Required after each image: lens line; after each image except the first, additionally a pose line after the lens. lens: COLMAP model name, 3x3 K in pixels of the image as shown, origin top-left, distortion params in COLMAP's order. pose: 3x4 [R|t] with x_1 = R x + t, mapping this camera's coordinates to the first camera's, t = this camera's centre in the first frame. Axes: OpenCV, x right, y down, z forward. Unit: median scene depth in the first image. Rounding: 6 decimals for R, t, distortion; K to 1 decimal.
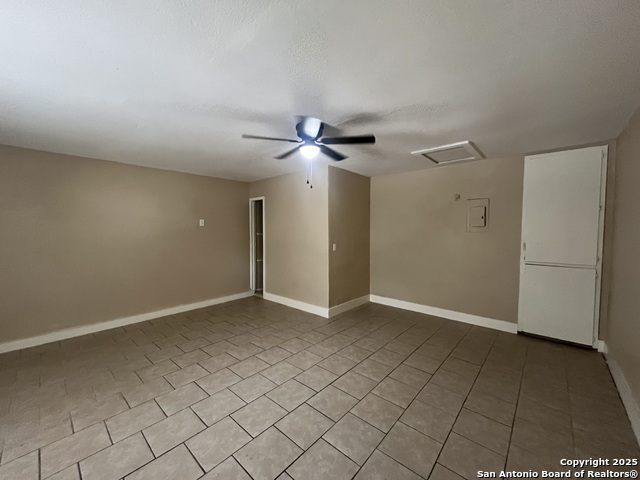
lens RADIAL K [[257.2, 0, 318.4], [0, 257.2, 239.1], [0, 0, 1]] dist [-0.002391, -0.000743]
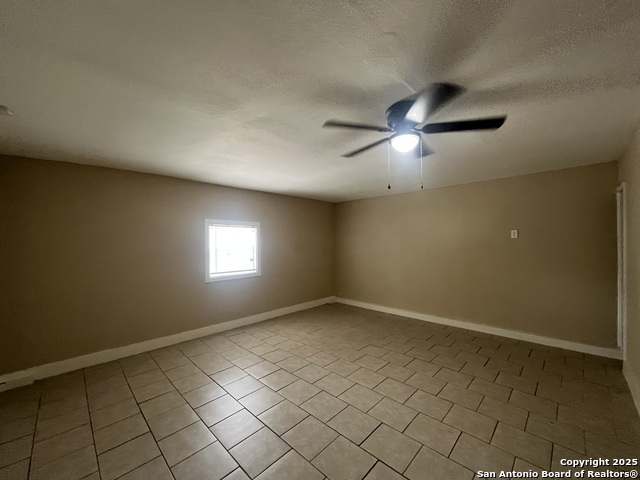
lens RADIAL K [[257.2, 0, 319.7], [0, 257.2, 240.7], [0, 0, 1]] dist [-0.002391, -0.000743]
pose [[-0.045360, -0.002434, -0.998968, 0.681033], [-0.027198, 0.999629, -0.001200, -0.043336], [0.998600, 0.027115, -0.045409, 0.741815]]
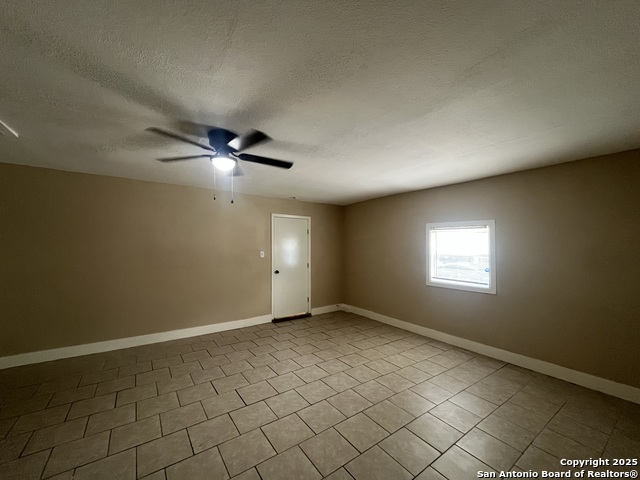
lens RADIAL K [[257.2, 0, 318.7], [0, 257.2, 239.4], [0, 0, 1]] dist [-0.002391, -0.000743]
pose [[-0.975137, -0.002152, 0.221591, -0.519485], [0.001060, 0.999896, 0.014376, -0.082302], [-0.221599, 0.014253, -0.975034, 1.690524]]
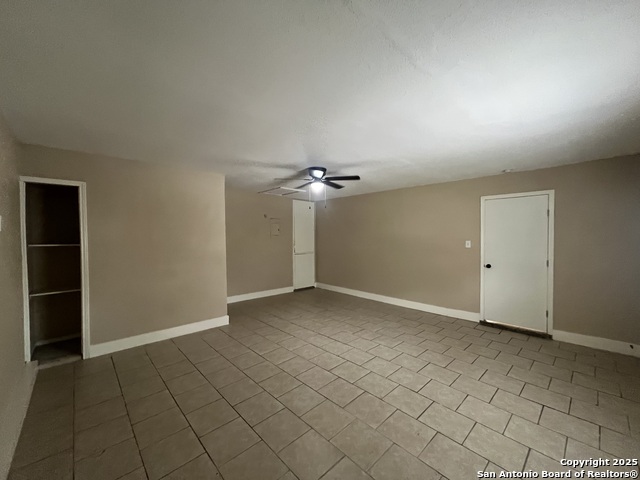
lens RADIAL K [[257.2, 0, 320.6], [0, 257.2, 242.3], [0, 0, 1]] dist [-0.002391, -0.000743]
pose [[0.078133, -0.024514, 0.996641, -1.432996], [0.041140, 0.998925, 0.021345, -0.037830], [-0.996094, 0.039334, 0.079058, 0.819118]]
